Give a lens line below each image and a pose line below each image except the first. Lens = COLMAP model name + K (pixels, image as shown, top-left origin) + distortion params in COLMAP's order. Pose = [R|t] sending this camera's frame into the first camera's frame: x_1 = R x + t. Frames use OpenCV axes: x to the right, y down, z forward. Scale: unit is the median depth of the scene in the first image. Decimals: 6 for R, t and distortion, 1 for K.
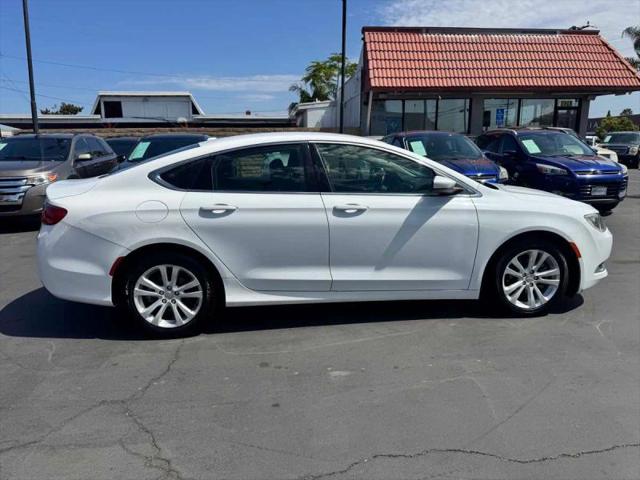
lens RADIAL K [[456.0, 0, 319.4], [0, 456.0, 242.9], [0, 0, 1]] dist [0.024604, -0.024433]
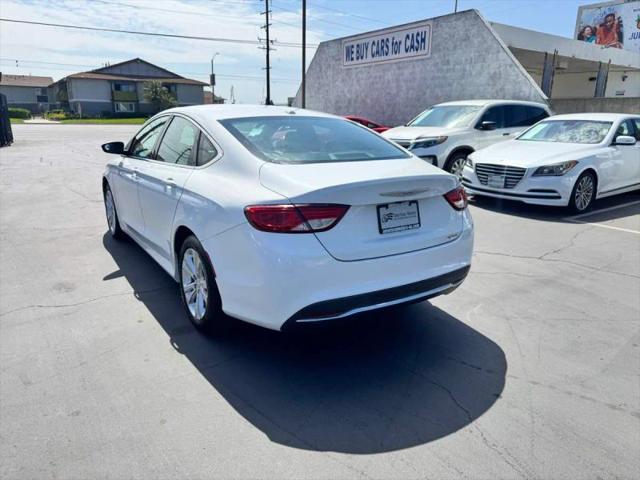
lens RADIAL K [[456.0, 0, 321.5], [0, 456.0, 239.4], [0, 0, 1]] dist [0.024604, -0.024433]
pose [[-0.470238, -0.224453, 0.853520, -0.245454], [0.169678, 0.926082, 0.337018, -0.066168], [-0.866075, 0.303303, -0.397395, 0.318123]]
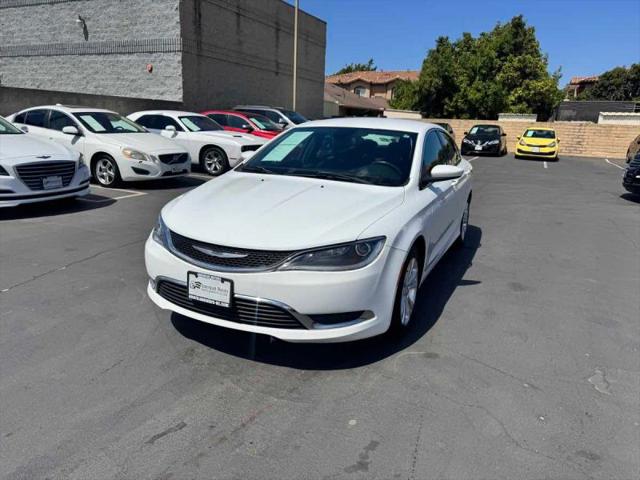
lens RADIAL K [[456.0, 0, 317.5], [0, 456.0, 242.0], [0, 0, 1]] dist [0.024604, -0.024433]
pose [[-0.515624, 0.210372, -0.830588, 0.256014], [-0.207159, 0.910020, 0.359094, -0.081540], [0.831395, 0.357222, -0.425647, 0.353040]]
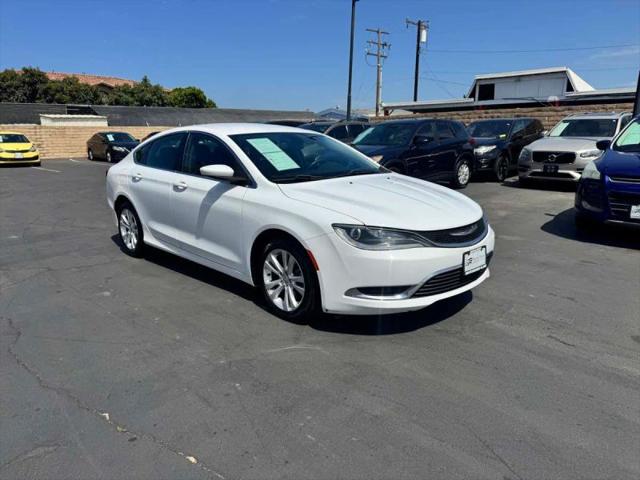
lens RADIAL K [[456.0, 0, 317.4], [0, 456.0, 242.1], [0, 0, 1]] dist [0.024604, -0.024433]
pose [[0.621445, 0.187483, -0.760695, 0.254828], [-0.157017, 0.981050, 0.113519, -0.024568], [0.767562, 0.048896, 0.639106, 0.093655]]
